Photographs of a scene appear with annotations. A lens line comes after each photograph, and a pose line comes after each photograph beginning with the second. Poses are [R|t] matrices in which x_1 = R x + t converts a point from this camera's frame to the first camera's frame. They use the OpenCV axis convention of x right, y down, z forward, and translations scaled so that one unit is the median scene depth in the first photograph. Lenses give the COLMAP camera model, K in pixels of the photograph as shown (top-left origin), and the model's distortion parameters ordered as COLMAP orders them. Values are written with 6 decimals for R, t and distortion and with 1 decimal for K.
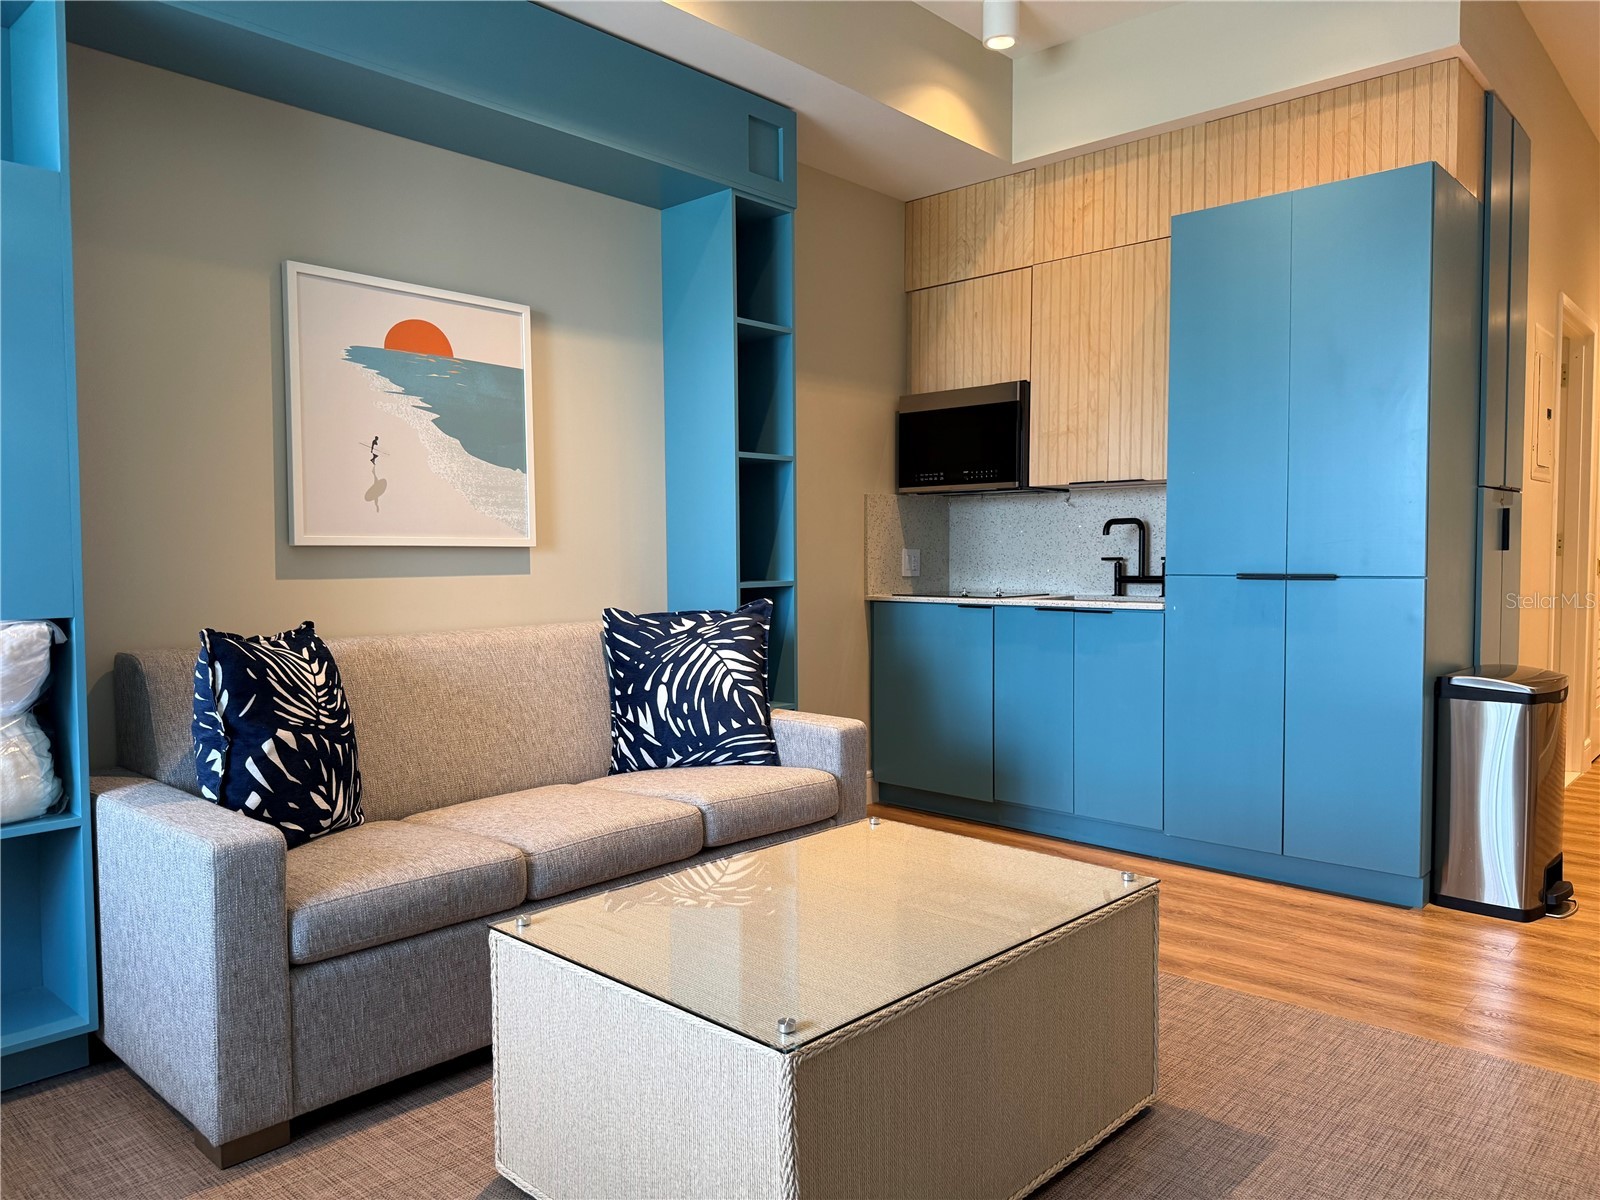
lens RADIAL K [[1138.6, 0, 802.1], [0, 1138.6, 602.6], [0, 0, 1]] dist [0.039782, -0.042019]
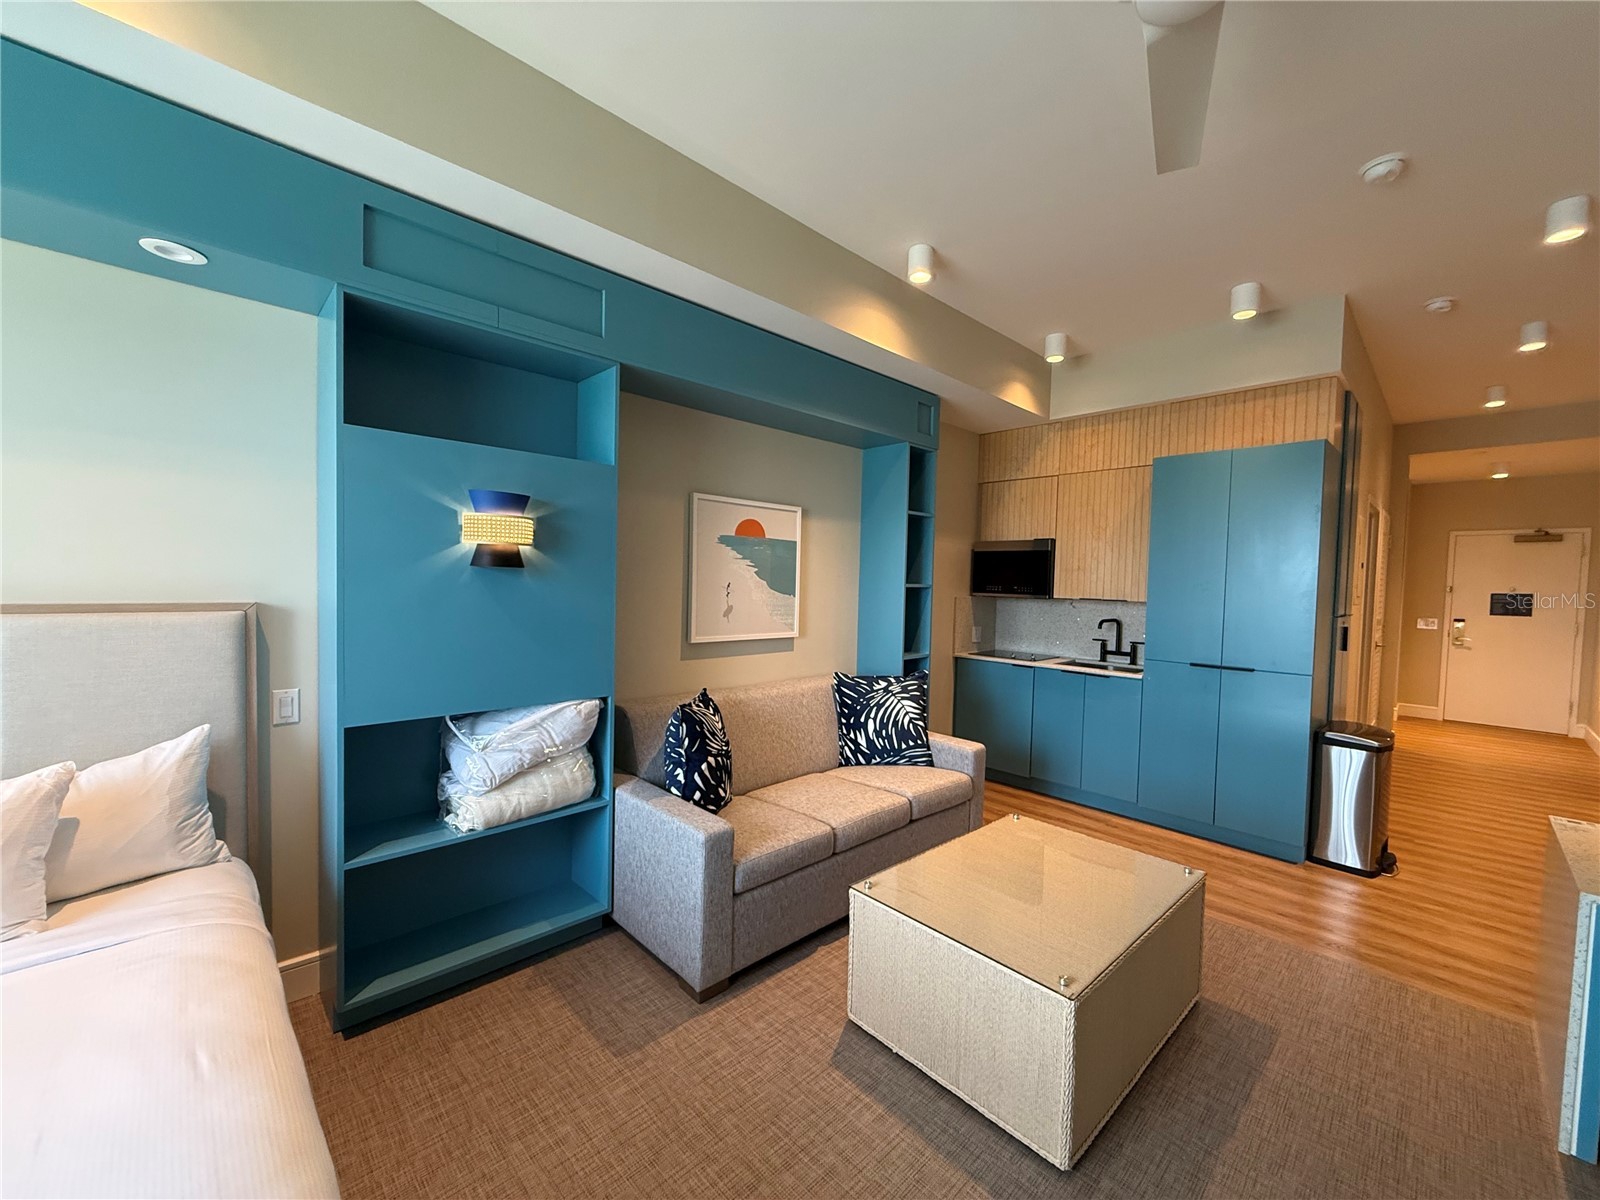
lens RADIAL K [[644.8, 0, 792.6], [0, 644.8, 602.3], [0, 0, 1]] dist [0.003257, 0.000201]
pose [[0.997019, 0.031163, -0.070585, -0.177931], [-0.032052, 0.999420, -0.011490, -0.096128], [0.070186, 0.013719, 0.997440, -0.035867]]
